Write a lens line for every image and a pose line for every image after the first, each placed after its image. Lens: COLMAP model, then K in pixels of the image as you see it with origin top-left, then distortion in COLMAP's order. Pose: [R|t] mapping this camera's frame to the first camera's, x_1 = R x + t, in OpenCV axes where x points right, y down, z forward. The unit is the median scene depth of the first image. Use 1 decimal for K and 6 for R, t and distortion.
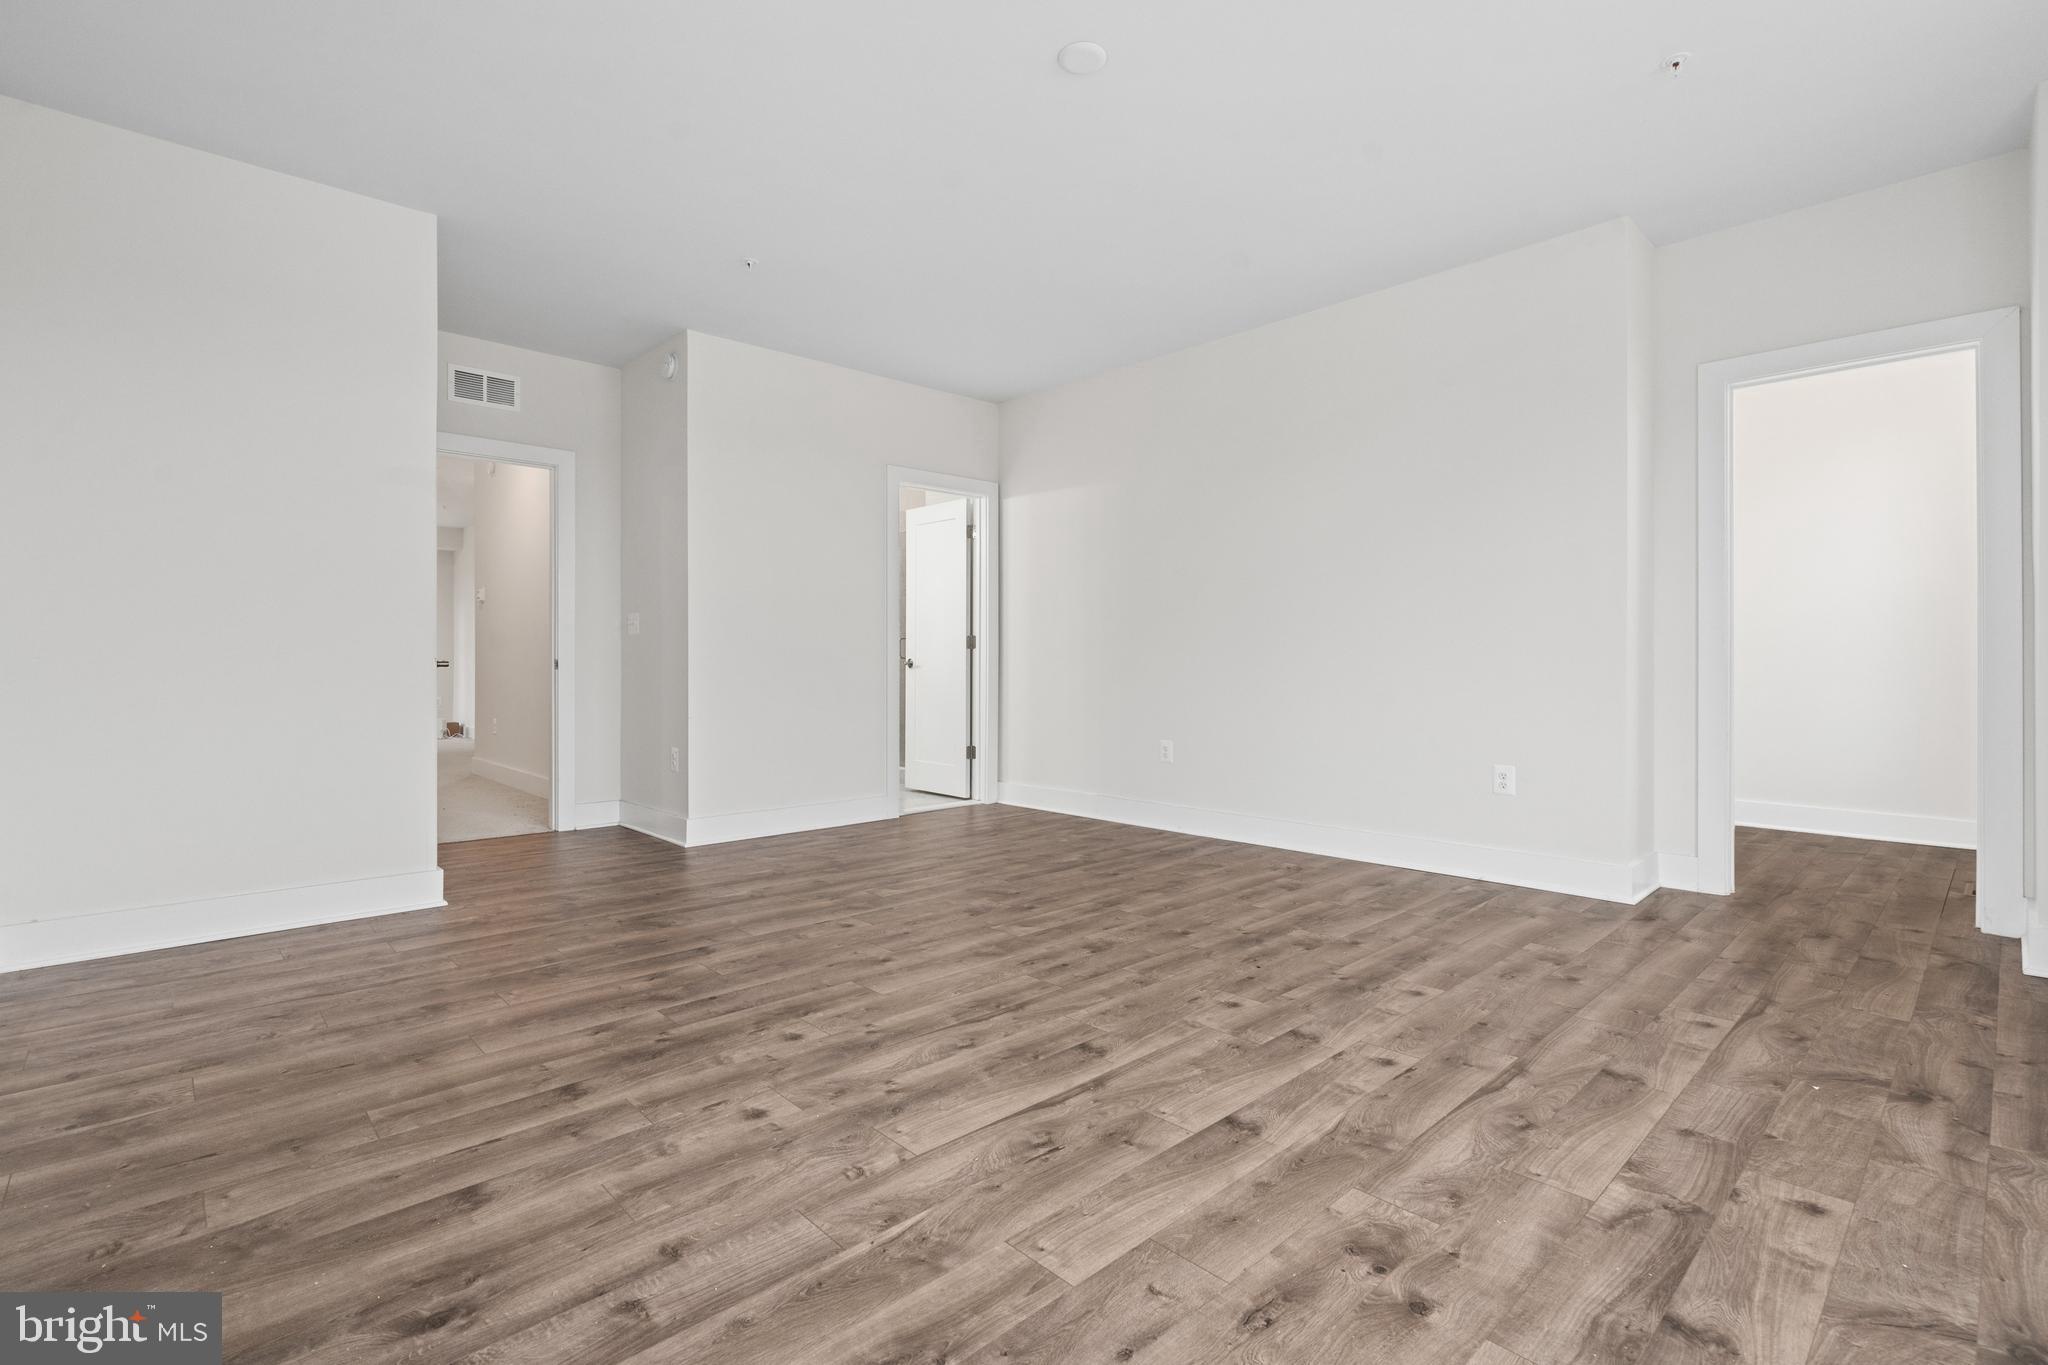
lens RADIAL K [[929.7, 0, 1026.1], [0, 929.7, 679.0], [0, 0, 1]] dist [-0.006549, -0.000170]
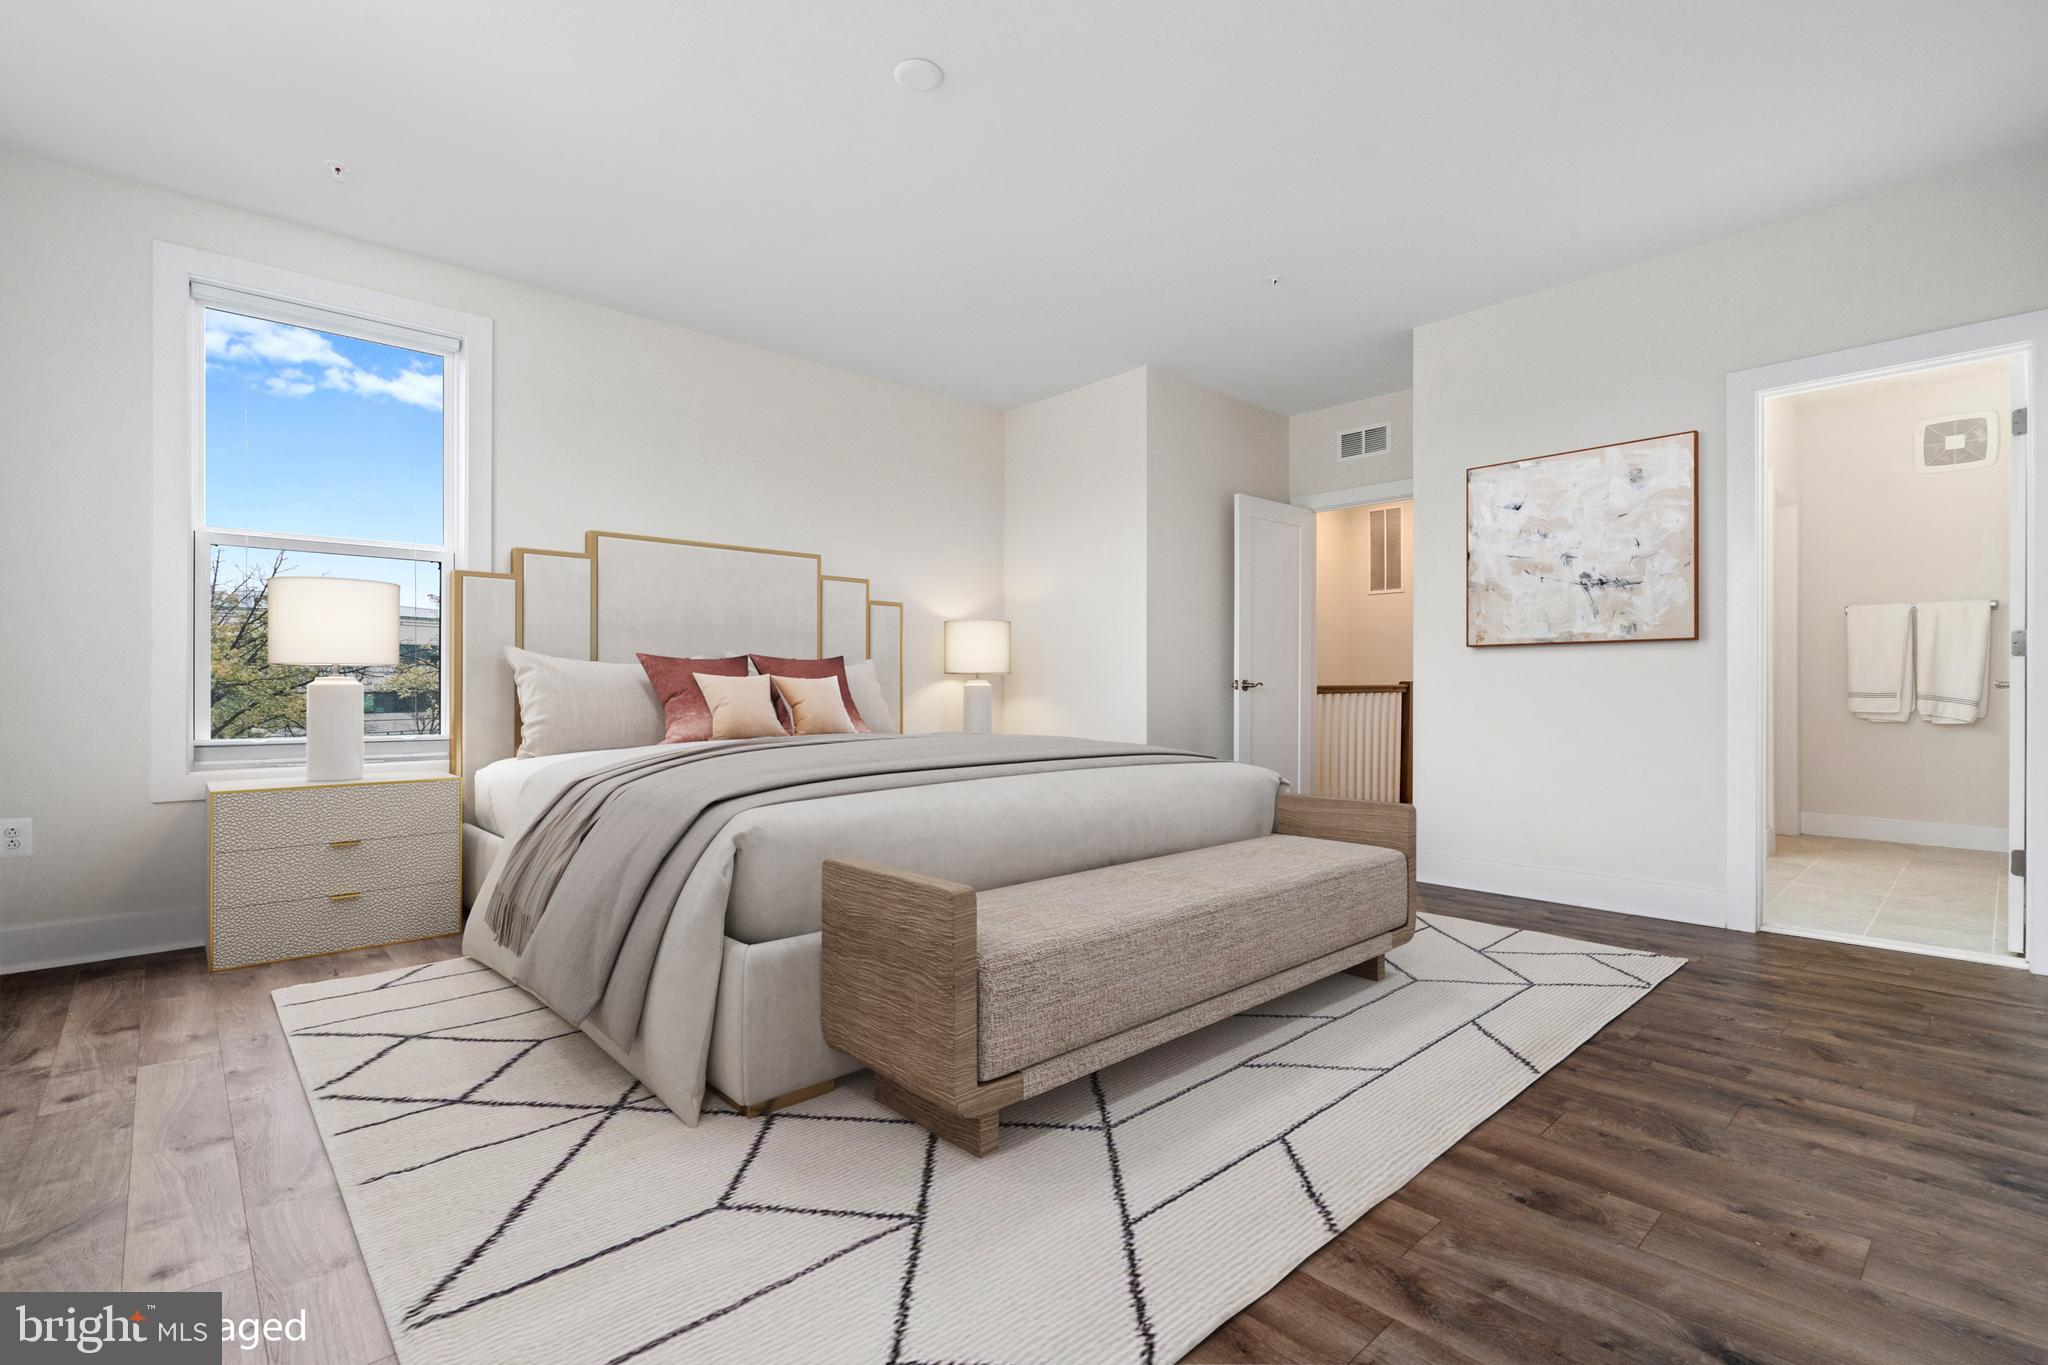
lens RADIAL K [[929.7, 0, 1022.3], [0, 929.7, 686.1], [0, 0, 1]] dist [-0.006549, -0.000170]
pose [[-0.004993, 0.001384, -0.999987, 1.197607], [-0.014469, 0.999894, 0.001456, -0.019092], [0.999883, 0.014476, -0.004972, 1.256097]]
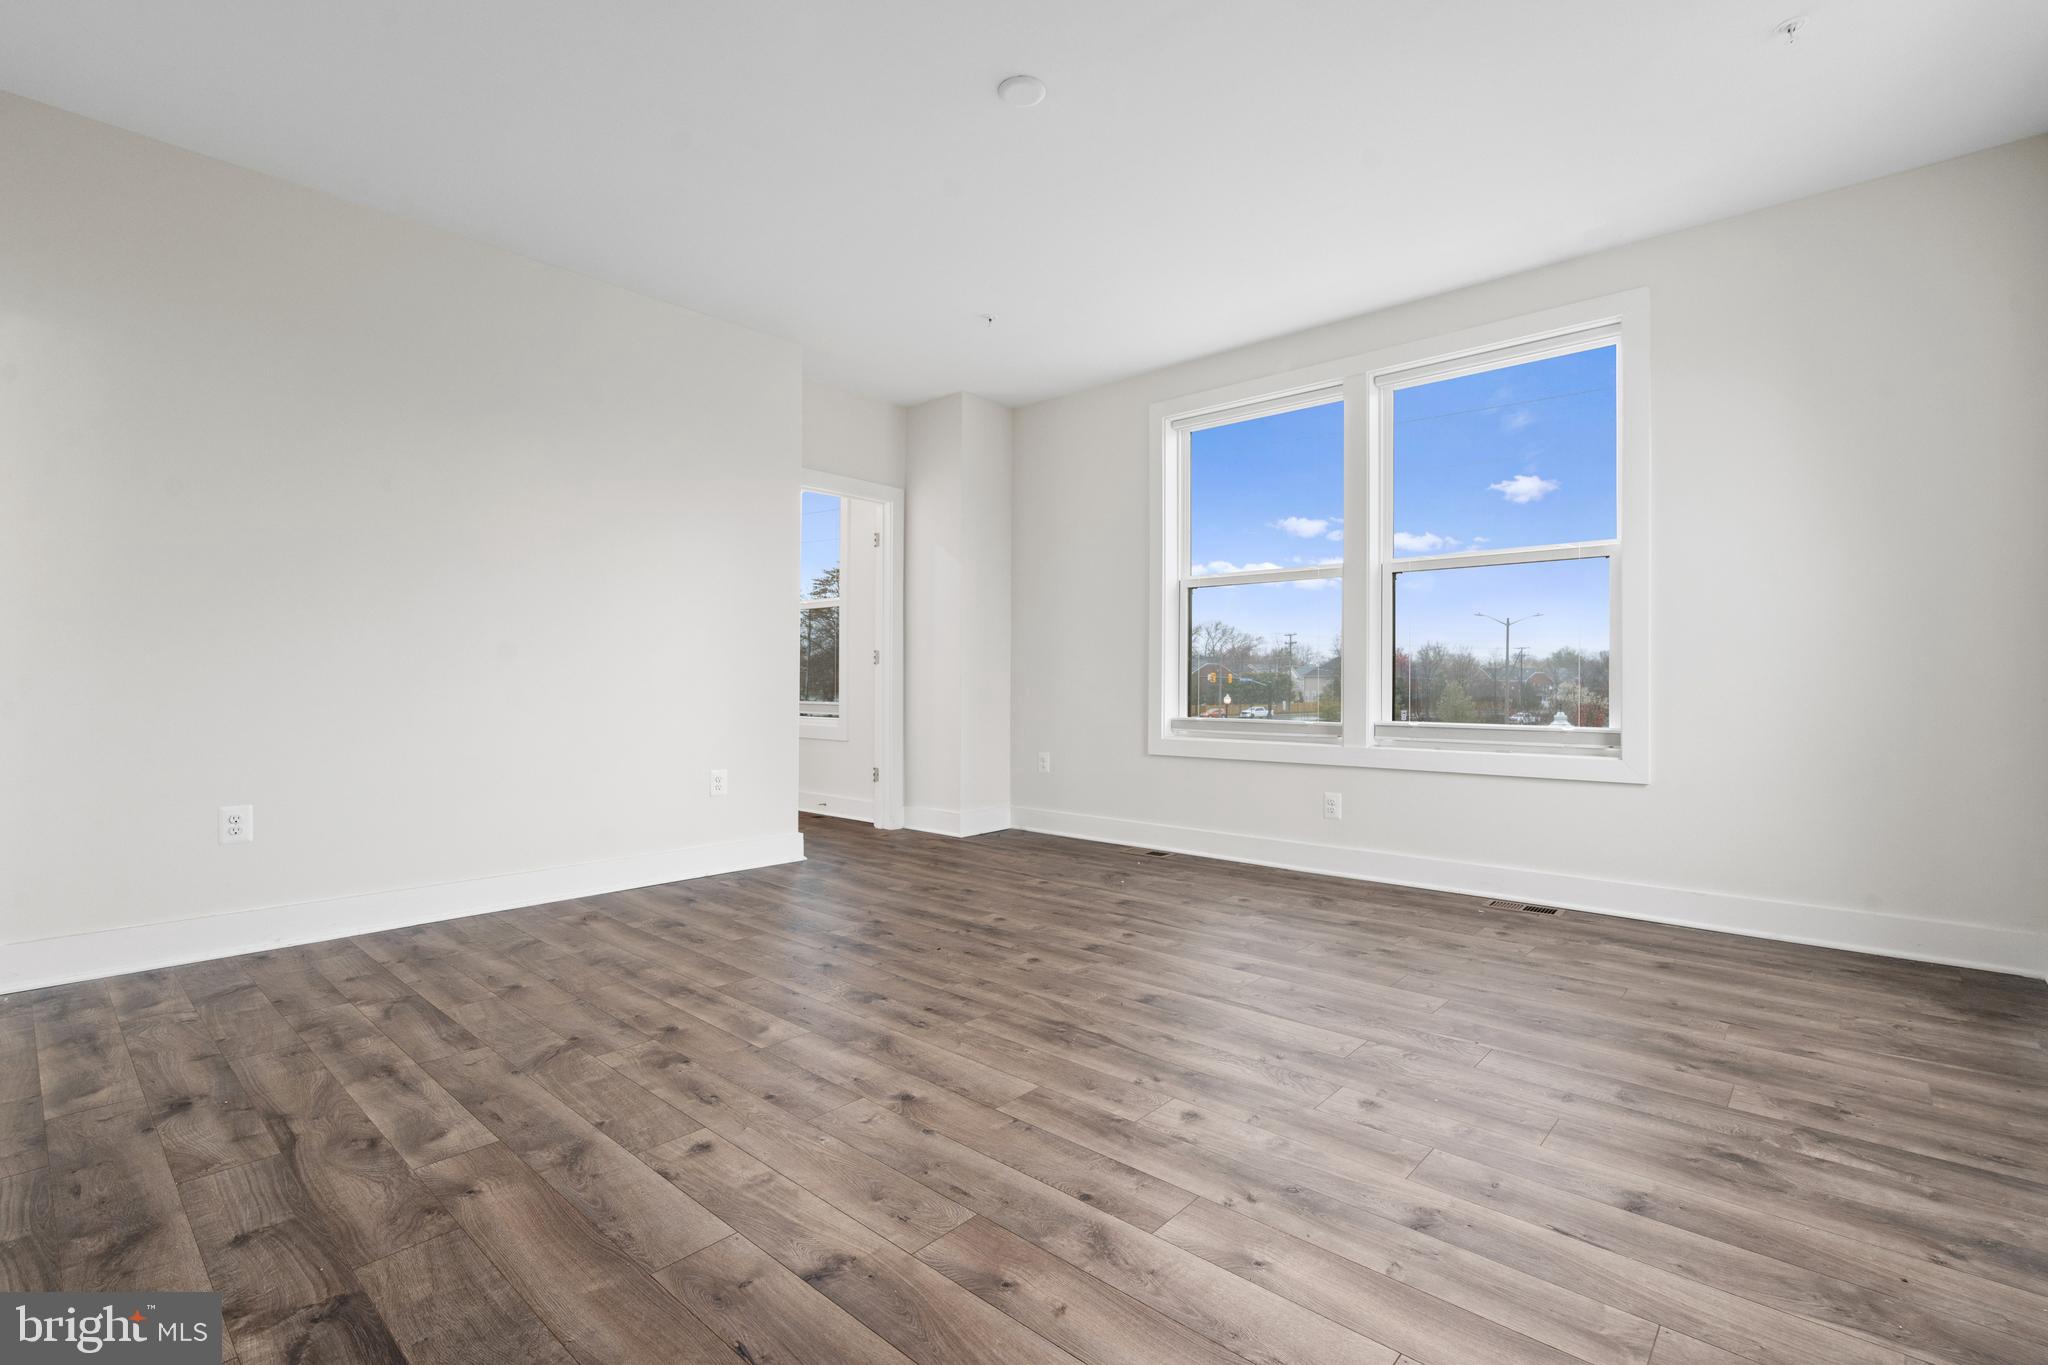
lens RADIAL K [[929.7, 0, 1027.9], [0, 929.7, 675.5], [0, 0, 1]] dist [-0.006549, -0.000170]
pose [[-0.079648, 0.008228, 0.996789, -1.077500], [0.015203, 0.999860, -0.007038, -0.012559], [-0.996707, 0.014594, -0.079762, 1.200332]]
